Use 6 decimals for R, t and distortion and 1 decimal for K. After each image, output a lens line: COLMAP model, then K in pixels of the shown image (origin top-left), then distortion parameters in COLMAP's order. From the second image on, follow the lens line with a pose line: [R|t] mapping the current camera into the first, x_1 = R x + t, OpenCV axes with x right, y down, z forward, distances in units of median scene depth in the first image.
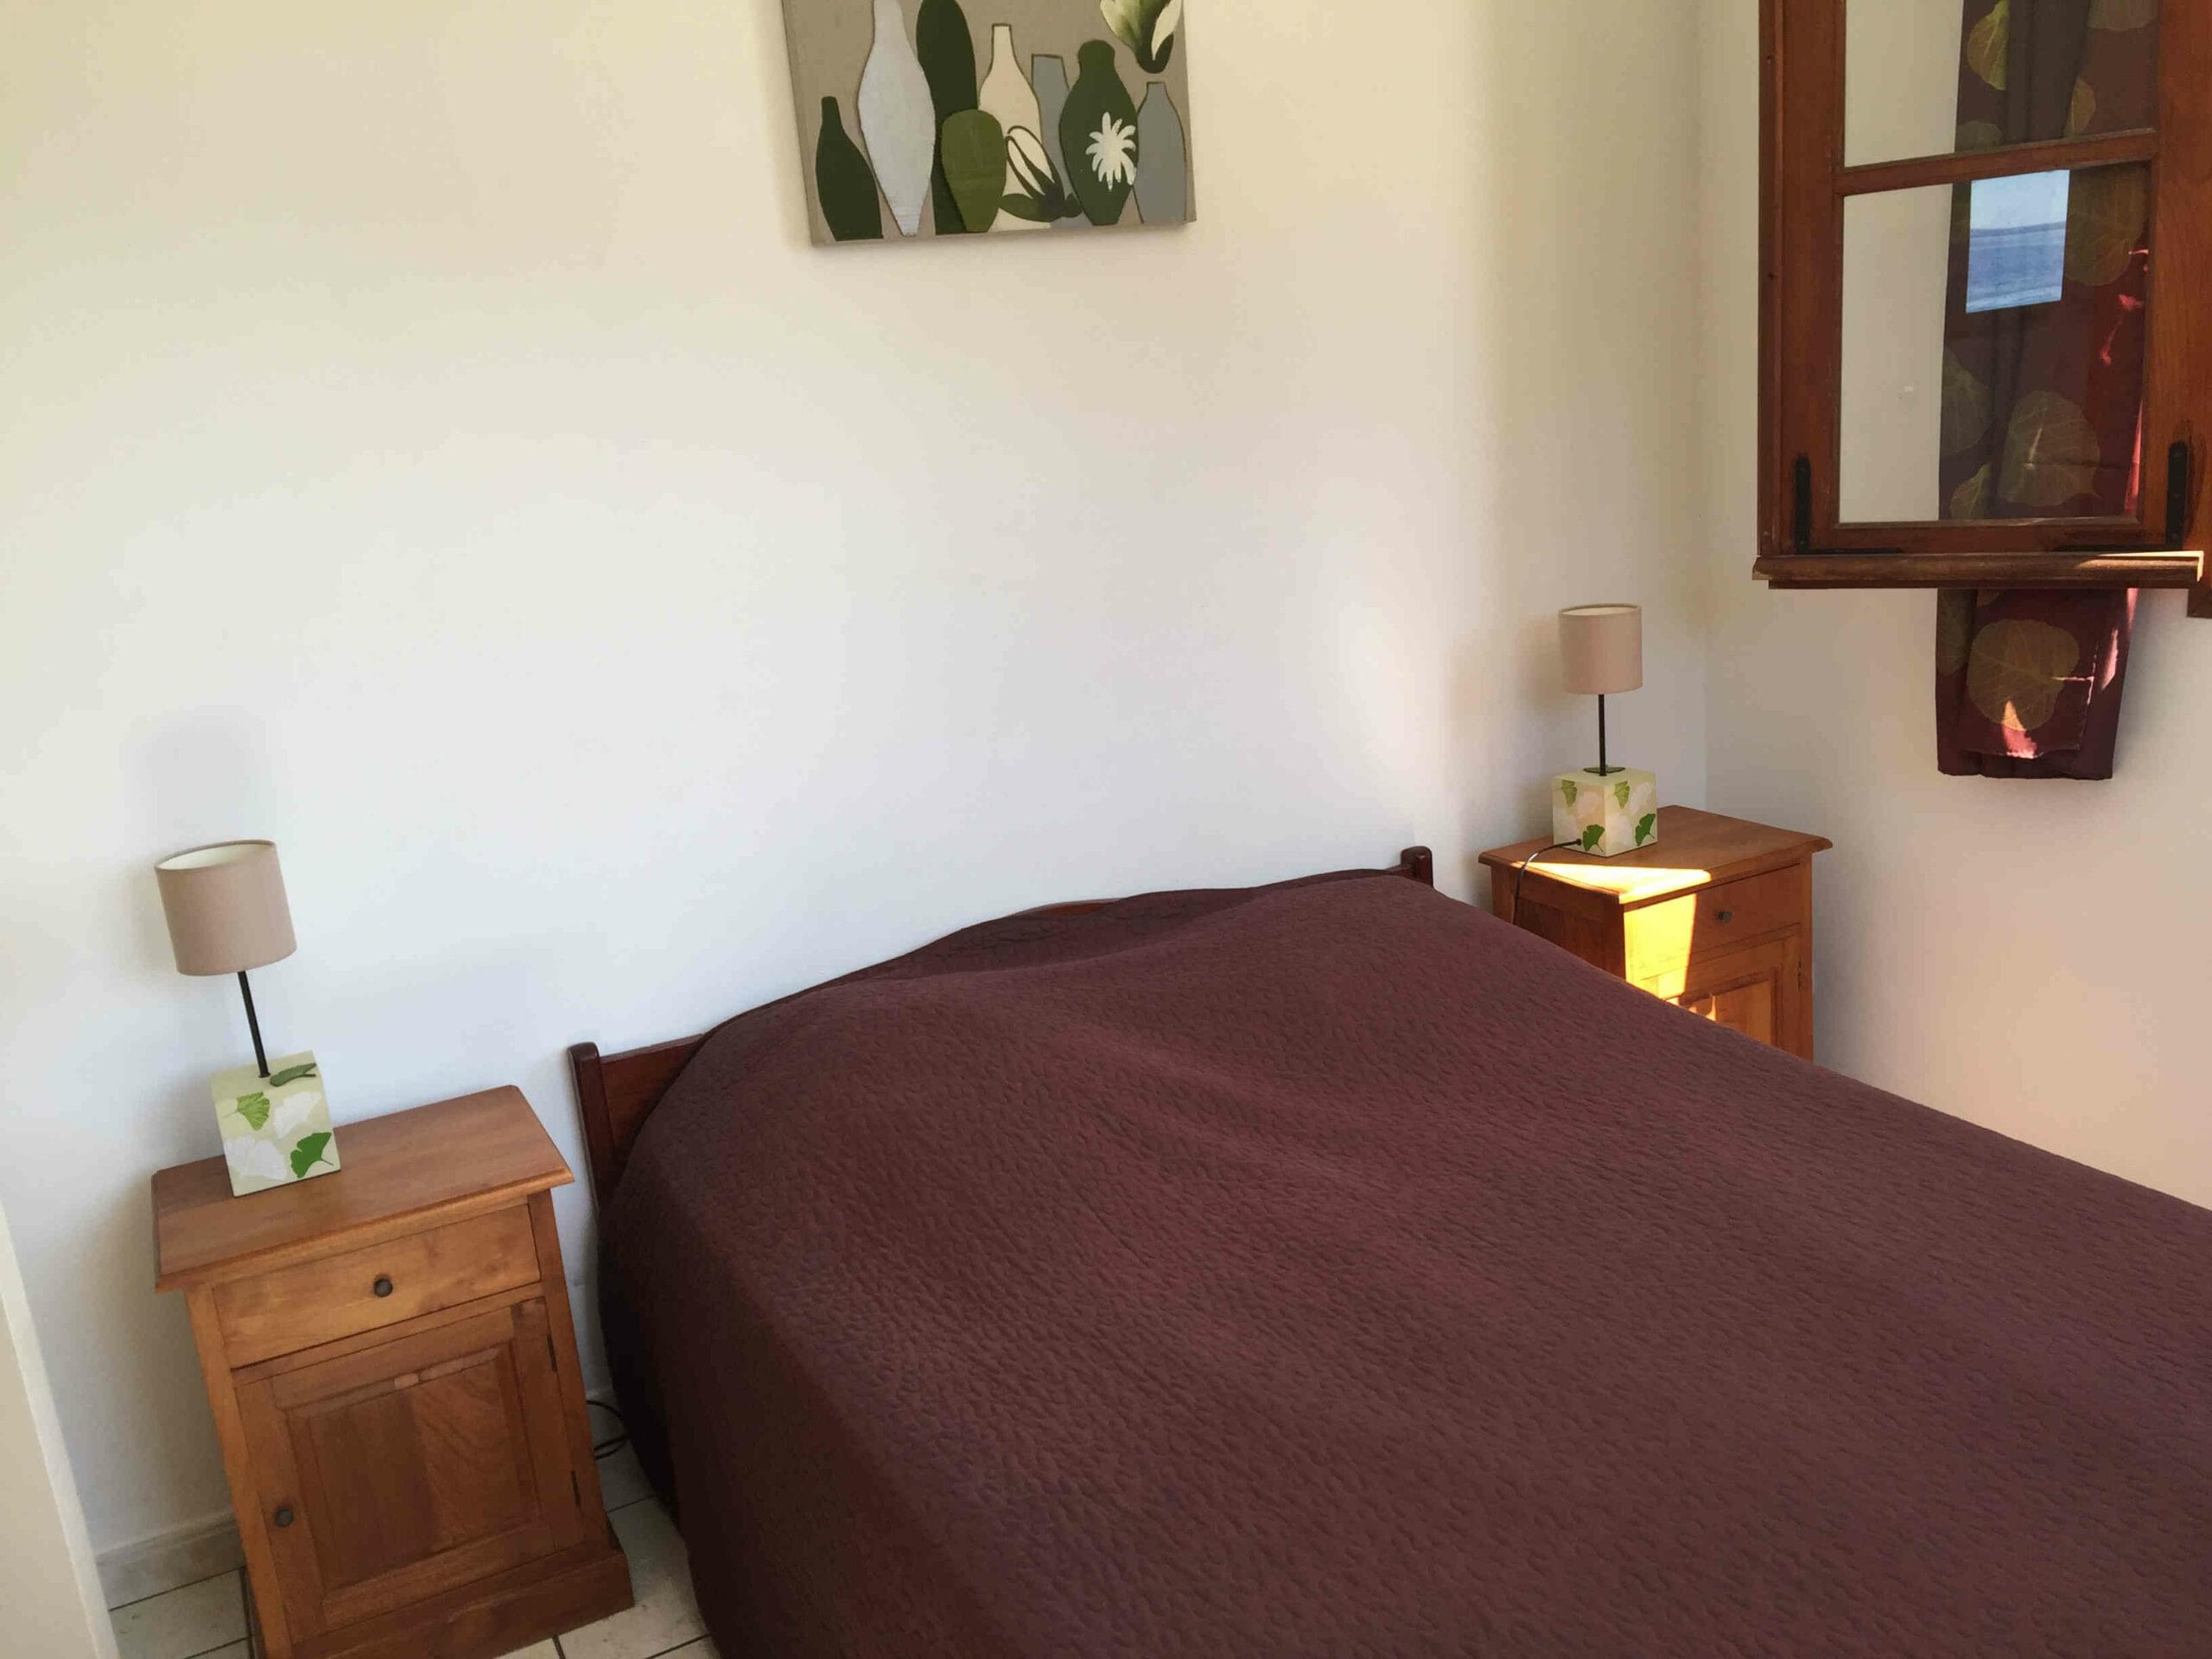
lens RADIAL K [[1865.0, 0, 1106.0], [0, 1865.0, 829.5], [0, 0, 1]] dist [0.090463, -0.135704]
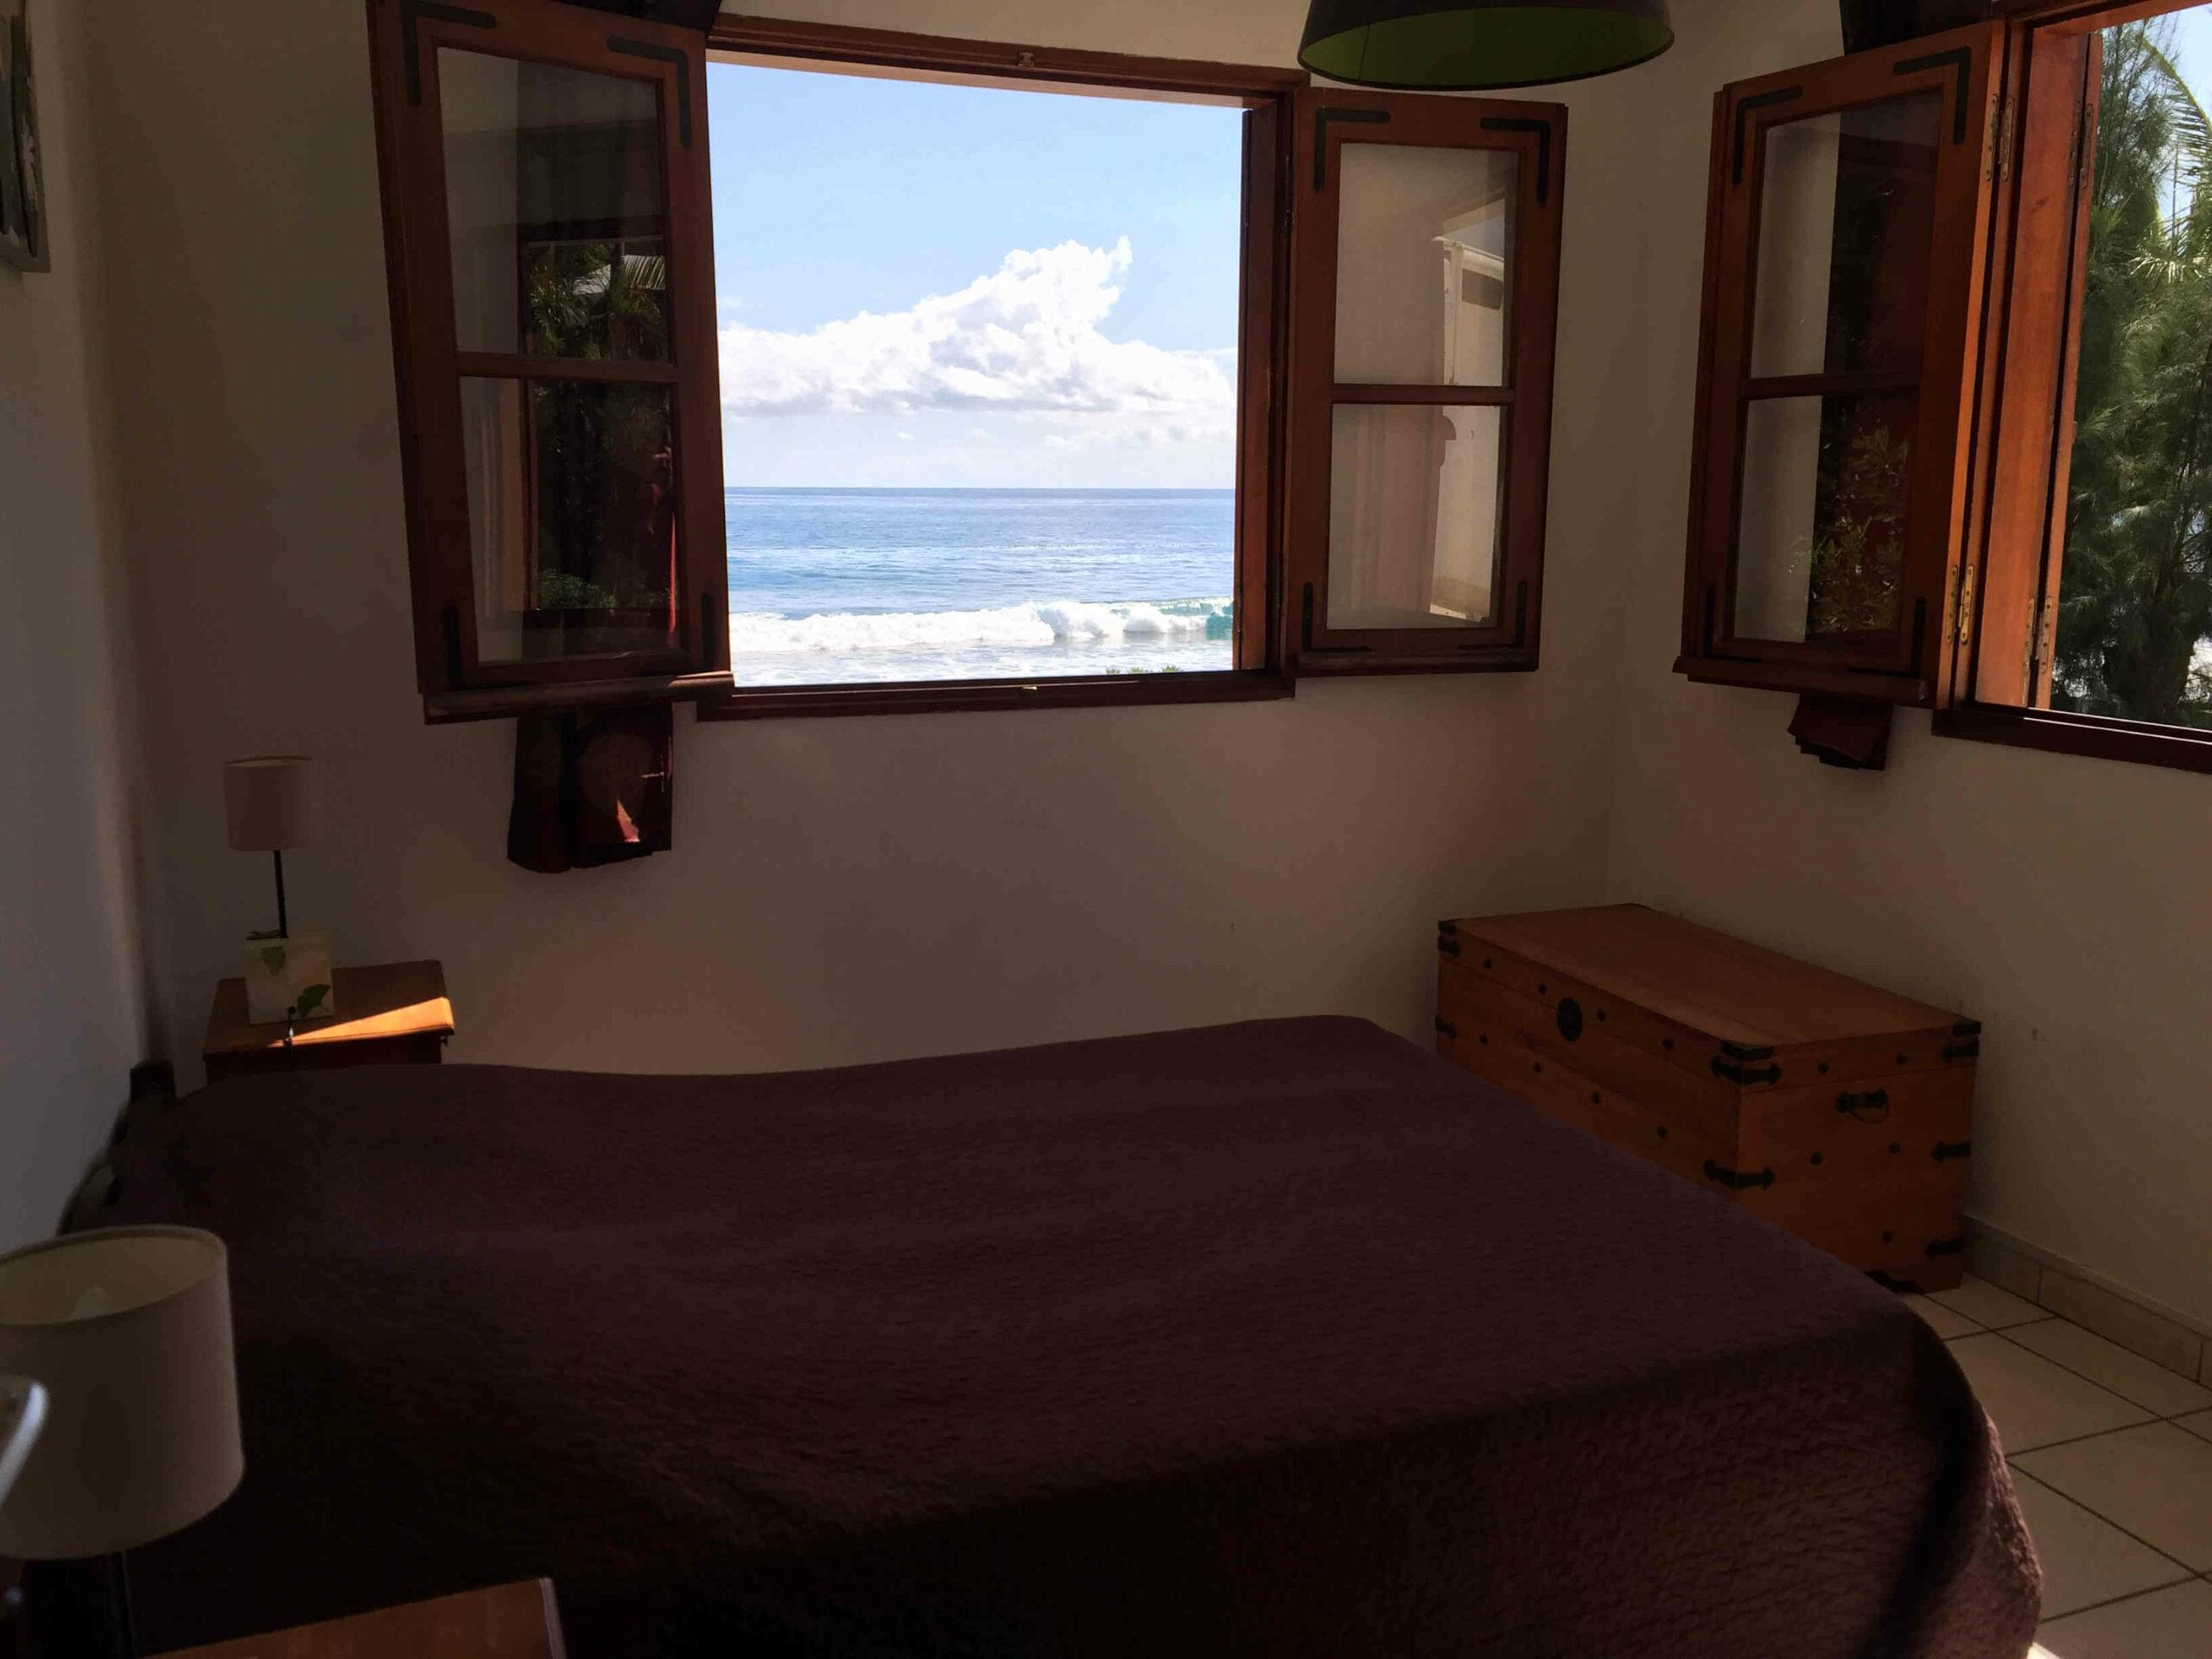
lens RADIAL K [[1865.0, 0, 1106.0], [0, 1865.0, 829.5], [0, 0, 1]] dist [0.090463, -0.135704]
pose [[0.097862, -0.088043, 0.991298, -0.710459], [0.232261, 0.970593, 0.063275, -0.051837], [-0.967718, 0.224047, 0.115433, 0.550545]]
